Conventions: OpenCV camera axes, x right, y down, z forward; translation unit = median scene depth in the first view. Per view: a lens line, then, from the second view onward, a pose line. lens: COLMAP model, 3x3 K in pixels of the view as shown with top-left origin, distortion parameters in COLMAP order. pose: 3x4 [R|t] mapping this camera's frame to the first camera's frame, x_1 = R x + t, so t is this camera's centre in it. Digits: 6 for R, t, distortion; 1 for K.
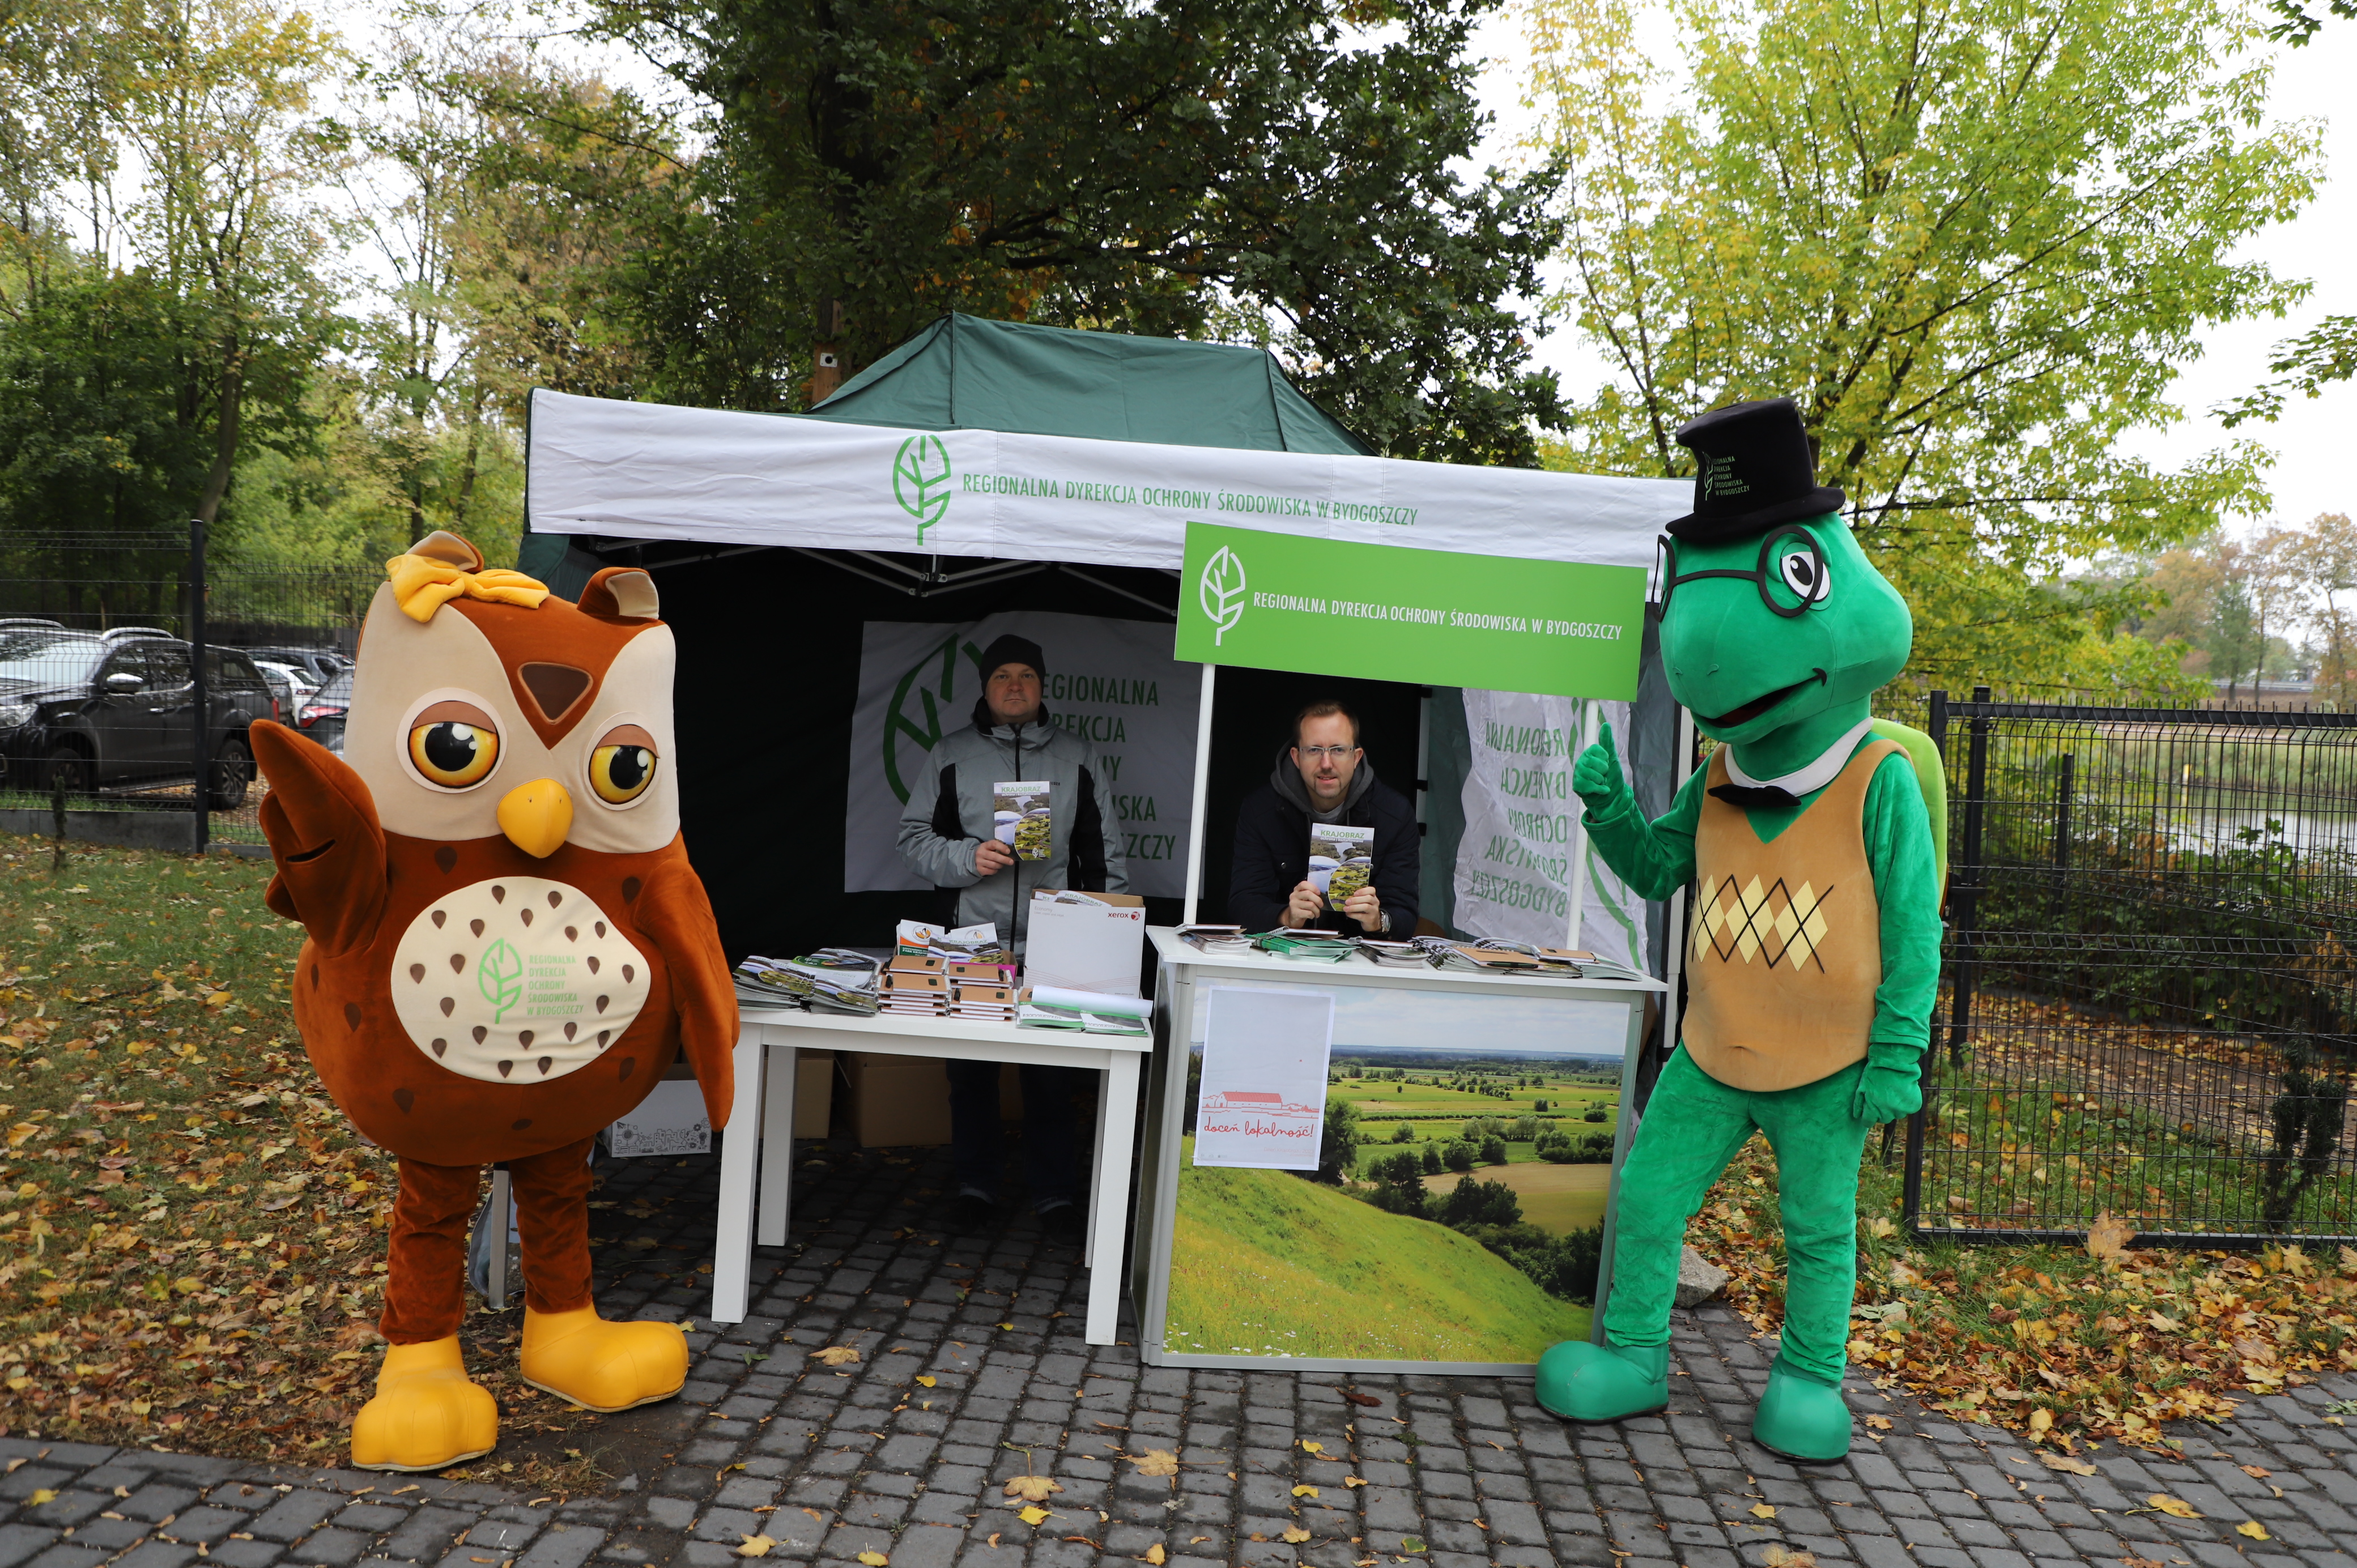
lens RADIAL K [[1529.2, 0, 1168.5], [0, 1529.2, 850.9], [0, 0, 1]] dist [-0.064713, 0.026967]
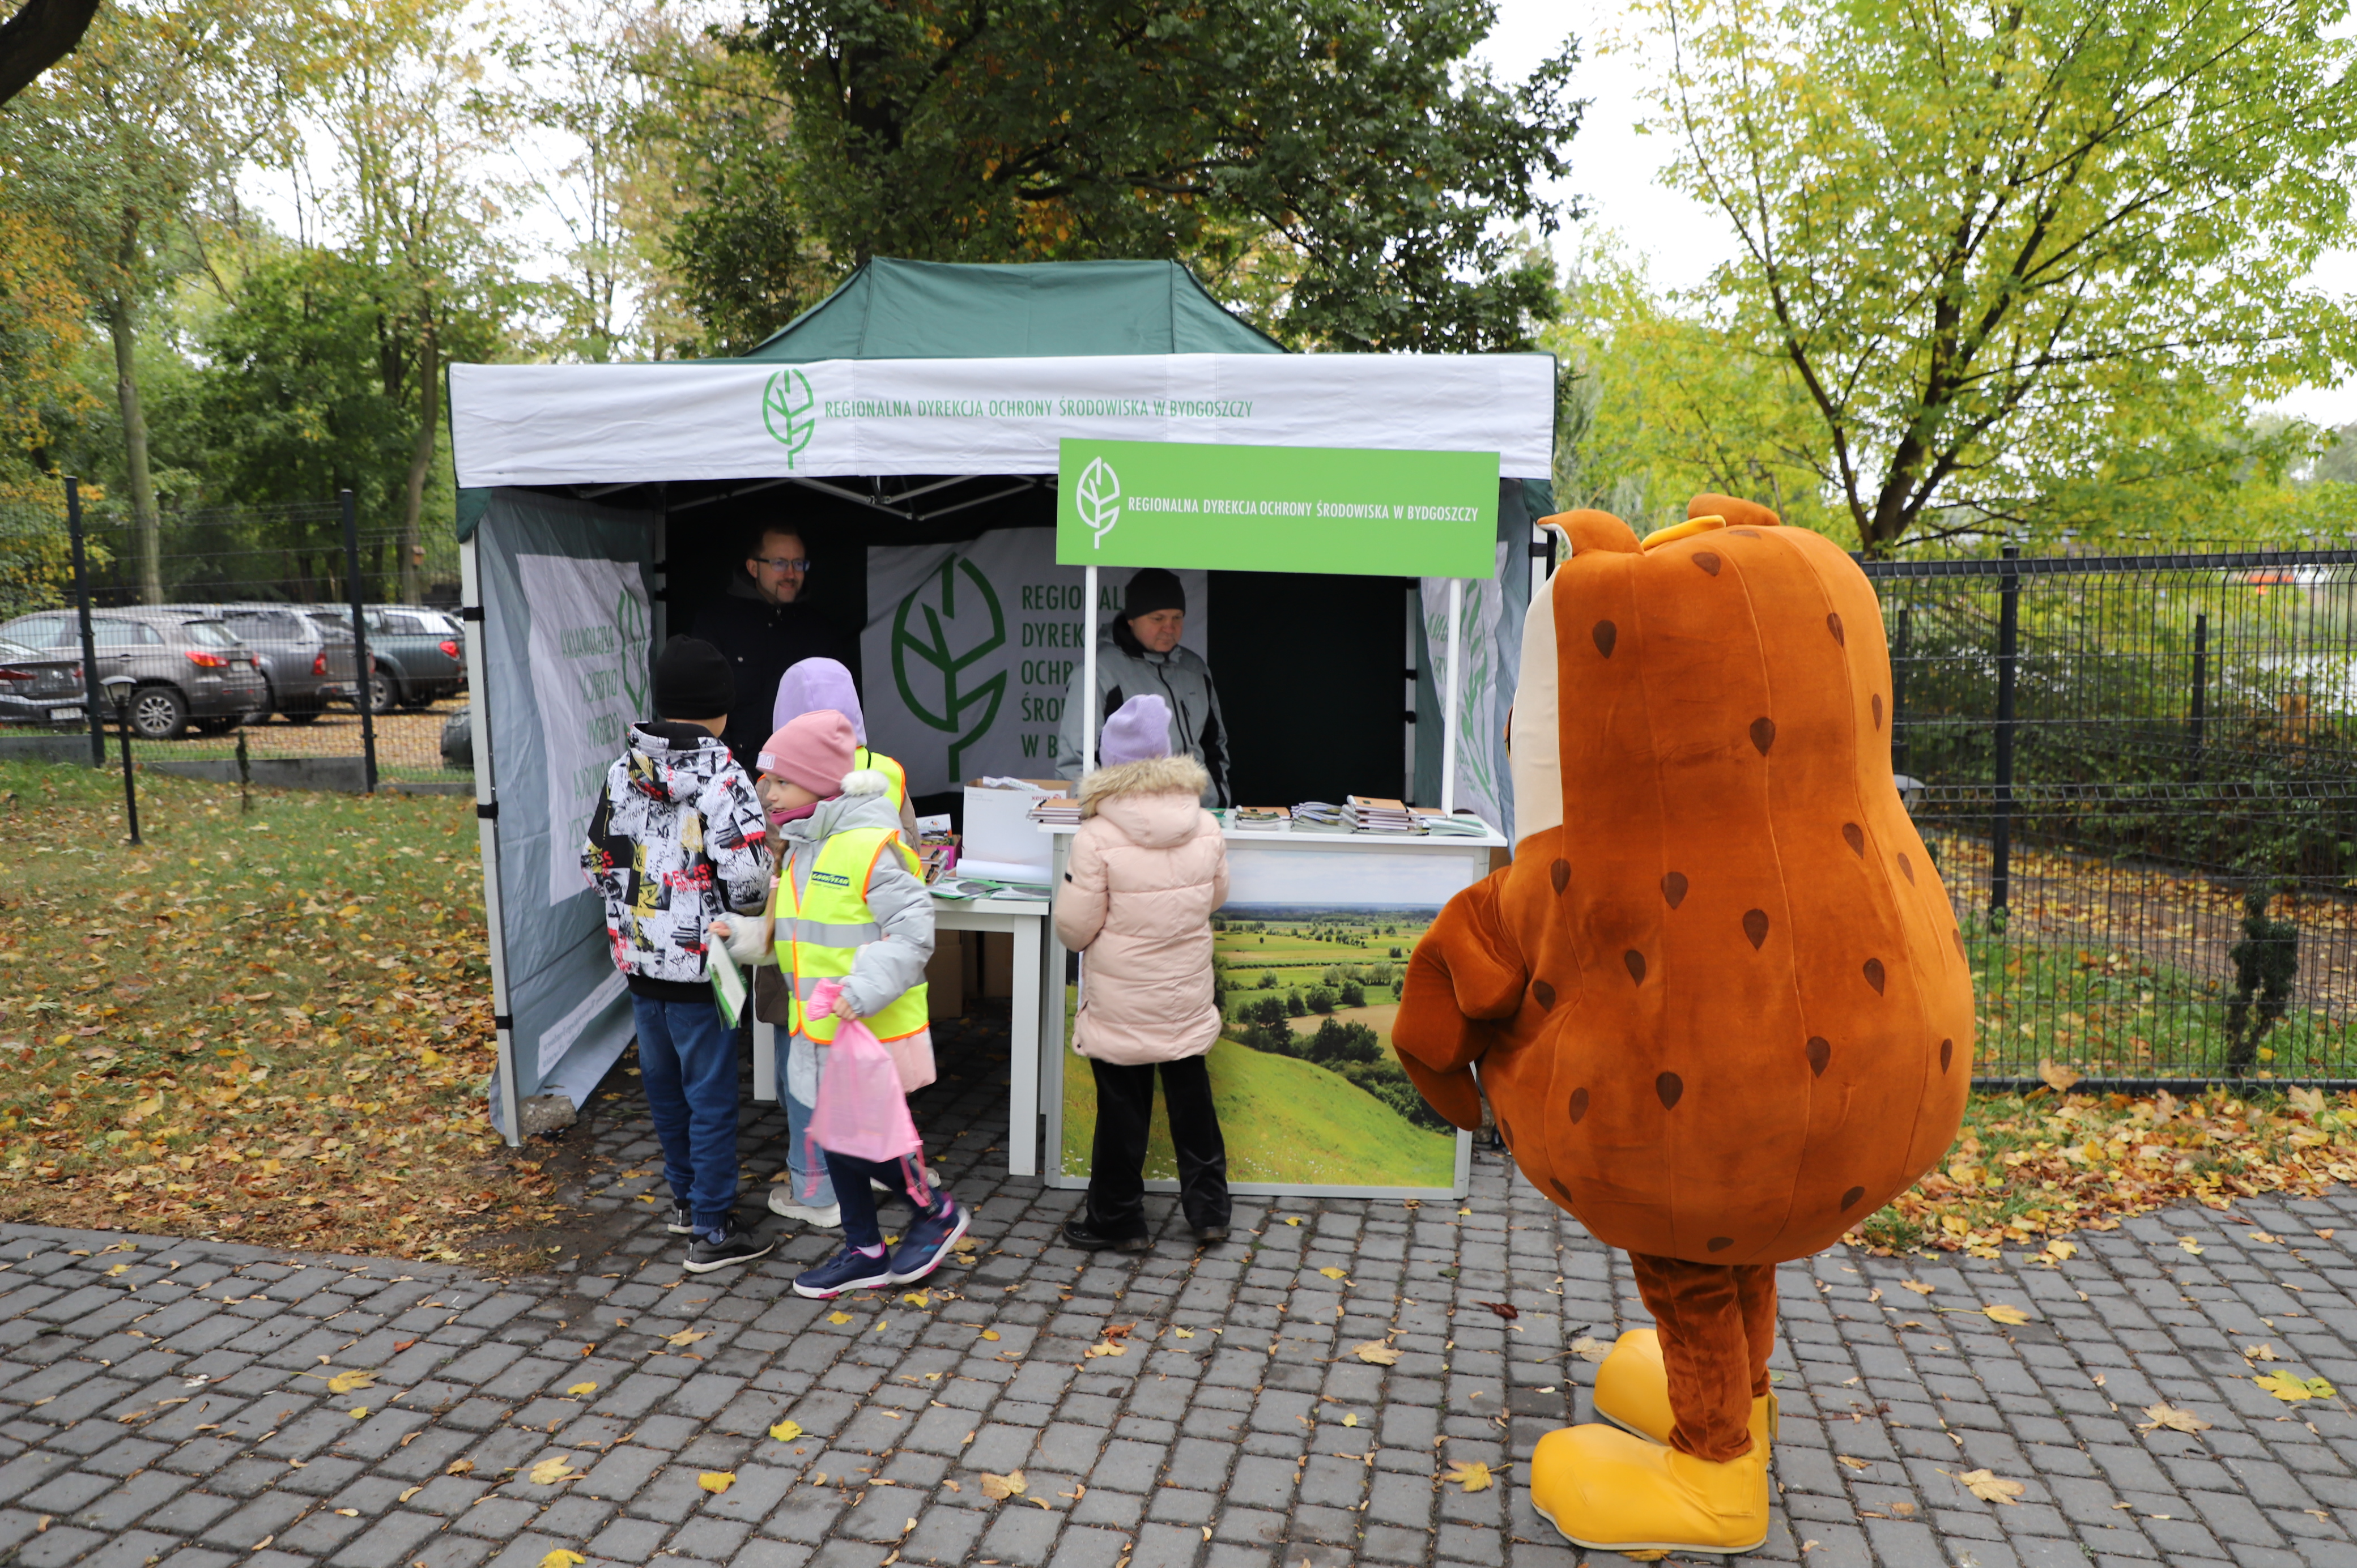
lens RADIAL K [[1529.2, 0, 1168.5], [0, 1529.2, 850.9], [0, 0, 1]] dist [-0.064713, 0.026967]
pose [[0.991651, -0.035145, -0.124072, 0.165875], [0.042112, 0.997654, 0.053981, 0.020941], [0.121884, -0.058755, 0.990804, -0.079462]]
